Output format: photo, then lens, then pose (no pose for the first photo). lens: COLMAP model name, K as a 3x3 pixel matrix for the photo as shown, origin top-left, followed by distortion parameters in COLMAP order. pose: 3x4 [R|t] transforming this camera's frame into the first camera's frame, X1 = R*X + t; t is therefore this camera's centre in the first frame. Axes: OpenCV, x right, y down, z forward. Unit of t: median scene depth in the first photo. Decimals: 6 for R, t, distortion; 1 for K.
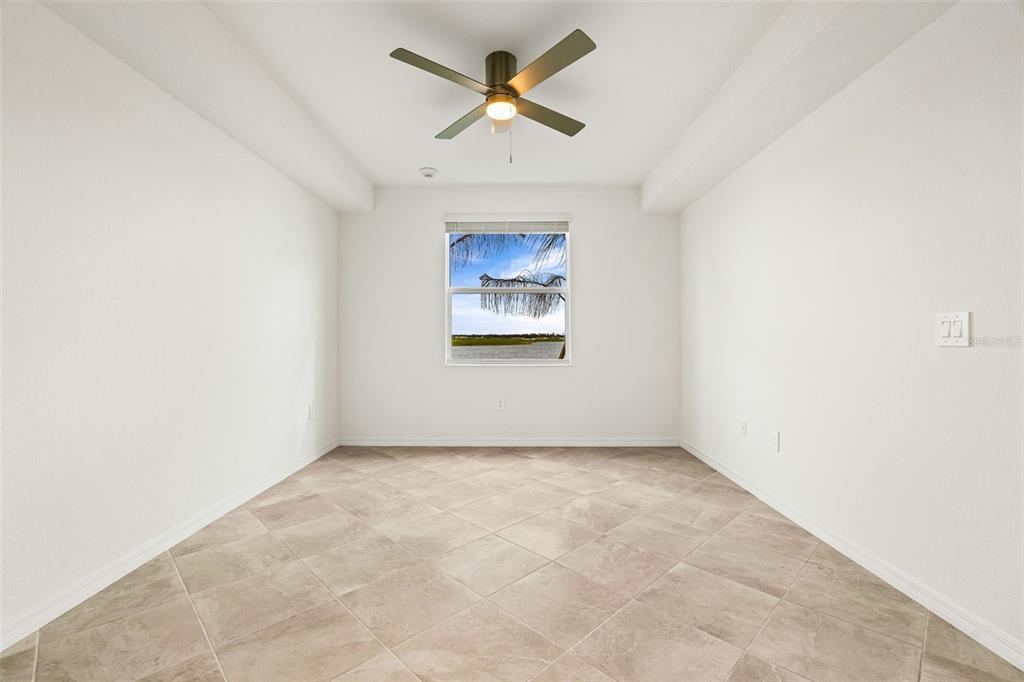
lens RADIAL K [[449.2, 0, 512.8], [0, 449.2, 339.8], [0, 0, 1]] dist [-0.008498, 0.001196]
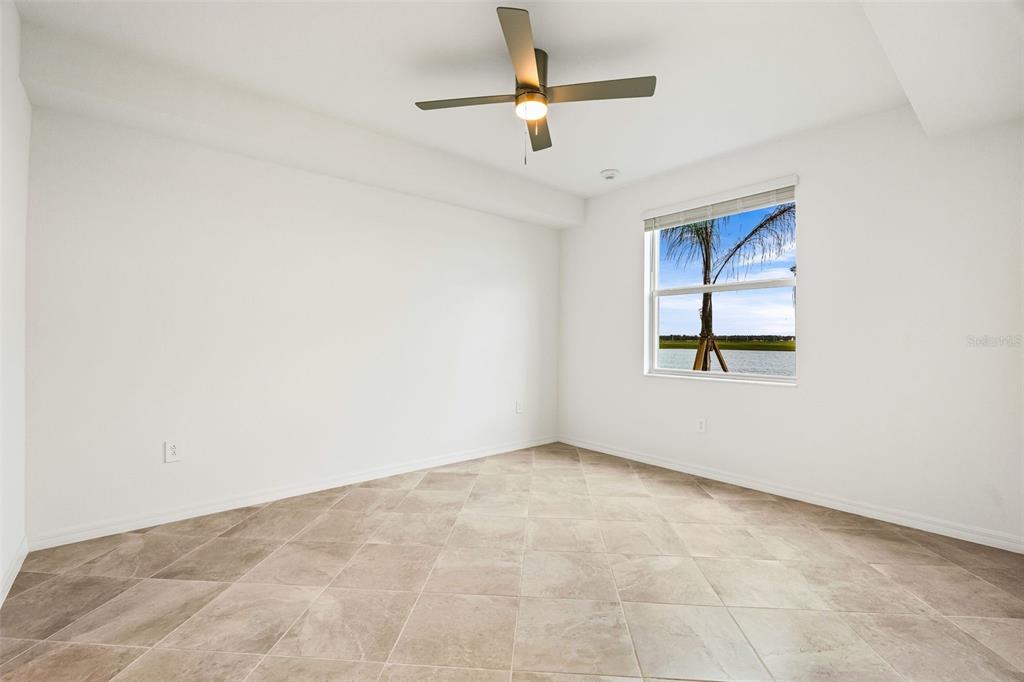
lens RADIAL K [[449.2, 0, 512.8], [0, 449.2, 338.2], [0, 0, 1]] dist [-0.008498, 0.001196]
pose [[0.652768, 0.001744, -0.757556, 0.581582], [-0.008302, 0.999954, -0.004851, -0.017382], [0.757513, 0.009455, 0.652752, 0.300449]]
